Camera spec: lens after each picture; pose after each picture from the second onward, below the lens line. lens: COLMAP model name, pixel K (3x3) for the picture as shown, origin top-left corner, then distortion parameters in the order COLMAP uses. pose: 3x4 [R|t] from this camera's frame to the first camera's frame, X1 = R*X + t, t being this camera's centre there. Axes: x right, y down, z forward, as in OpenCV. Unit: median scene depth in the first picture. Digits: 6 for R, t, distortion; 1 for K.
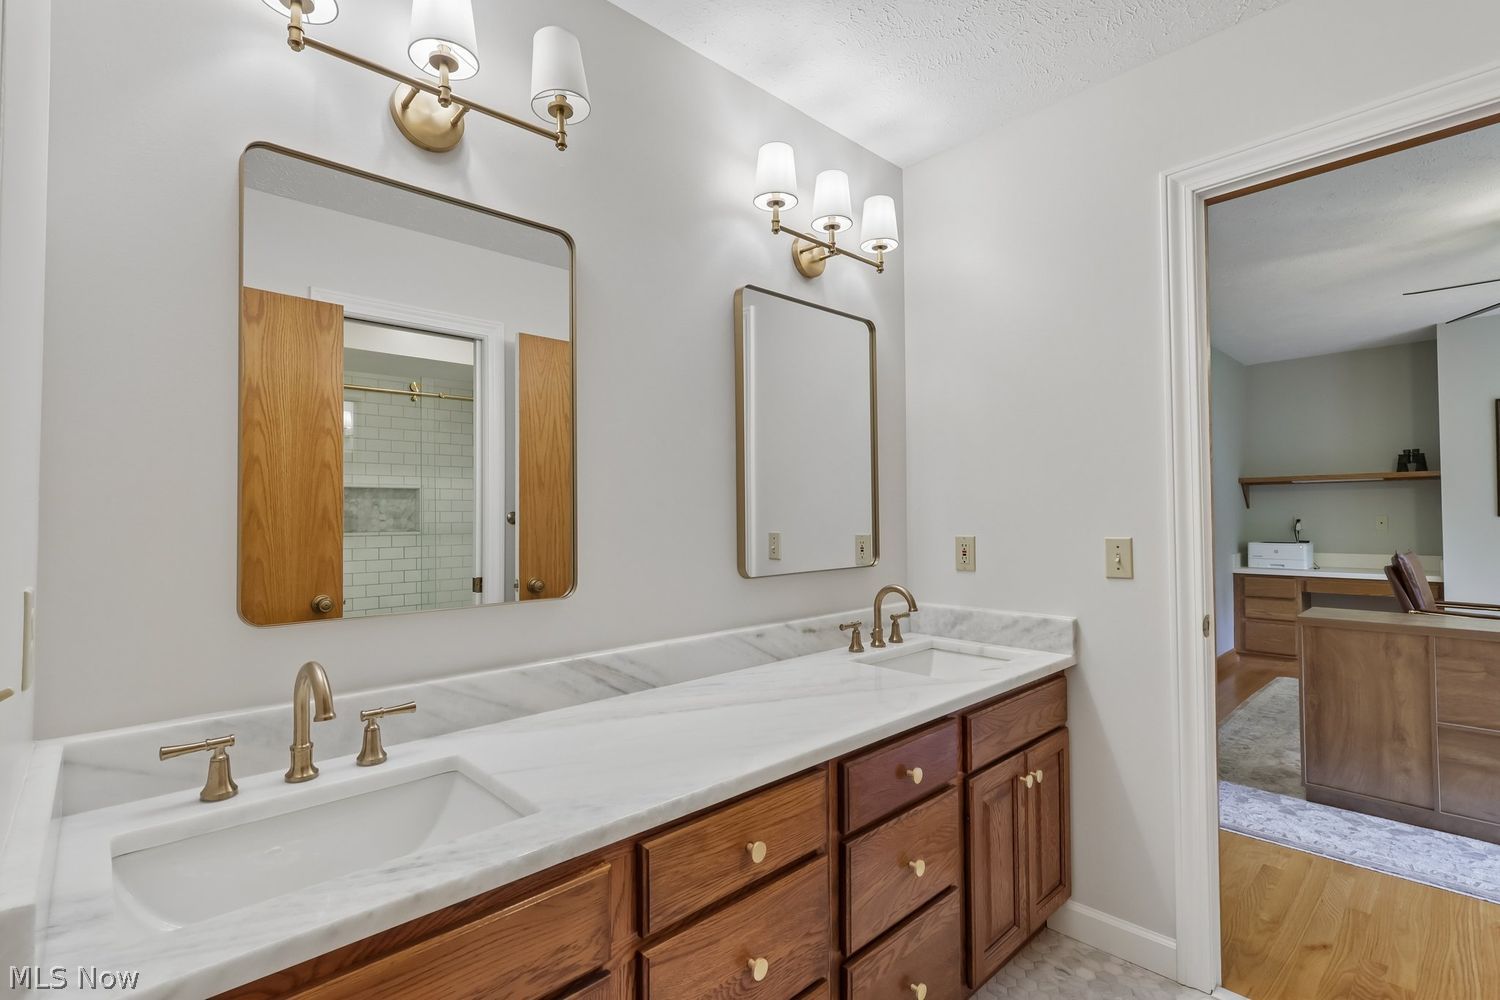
lens RADIAL K [[694.9, 0, 744.2], [0, 694.9, 498.8], [0, 0, 1]] dist [0.000040, -0.000228]
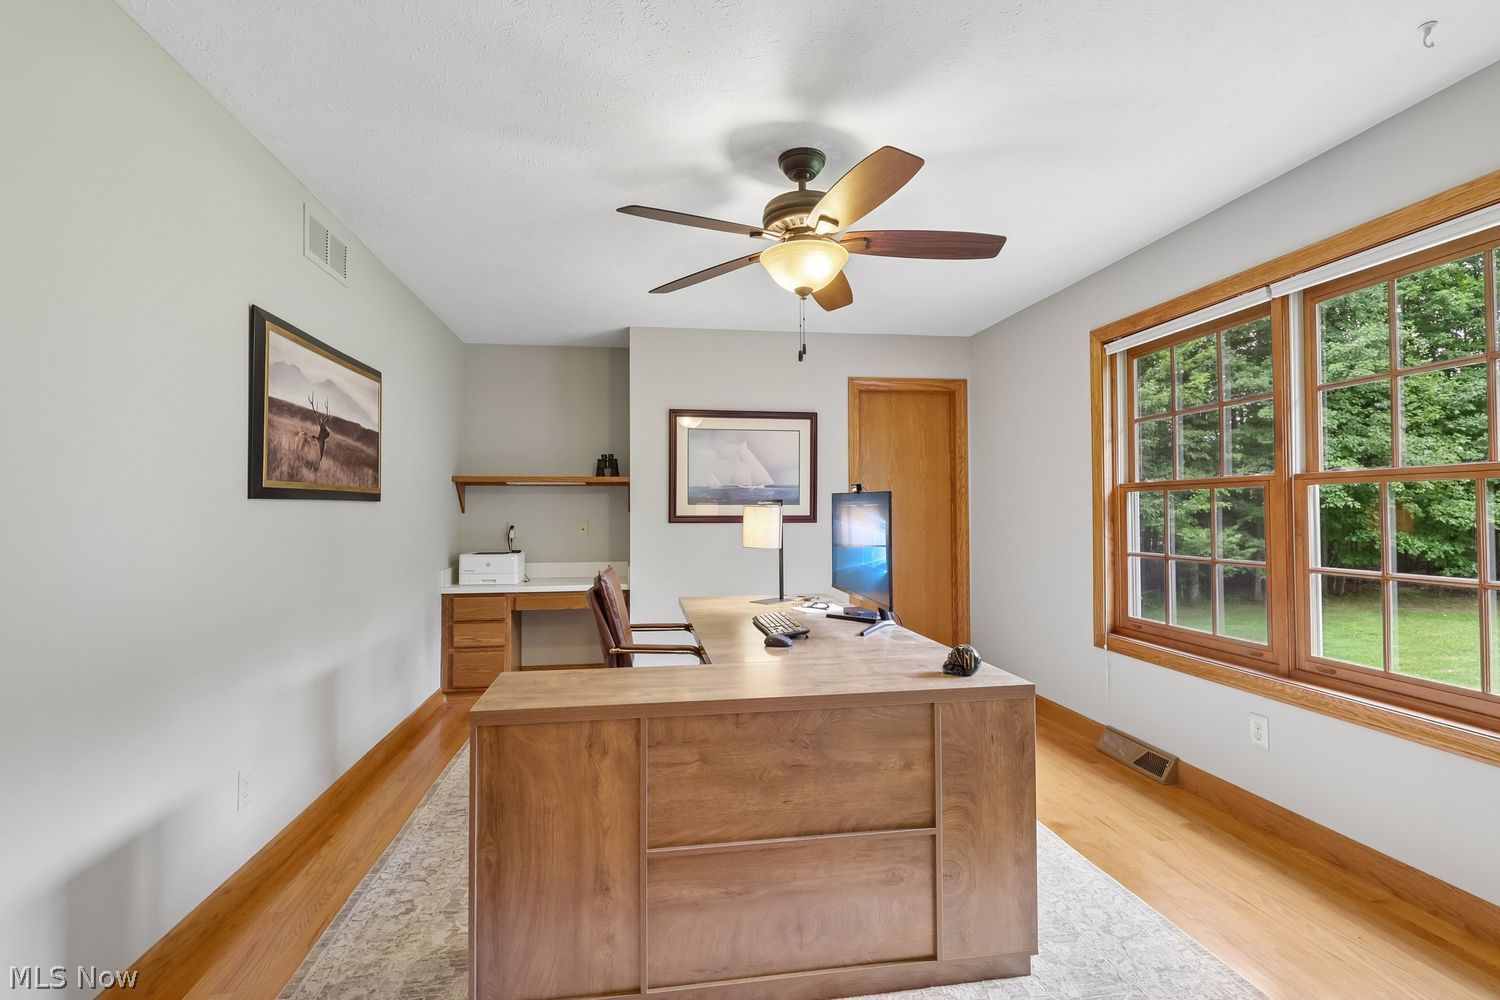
lens RADIAL K [[694.9, 0, 744.2], [0, 694.9, 498.8], [0, 0, 1]] dist [0.000040, -0.000228]
pose [[0.562915, 0.022004, 0.826222, 0.272517], [-0.019630, 0.999719, -0.013251, 0.001473], [-0.826281, -0.008760, 0.563189, 0.302795]]
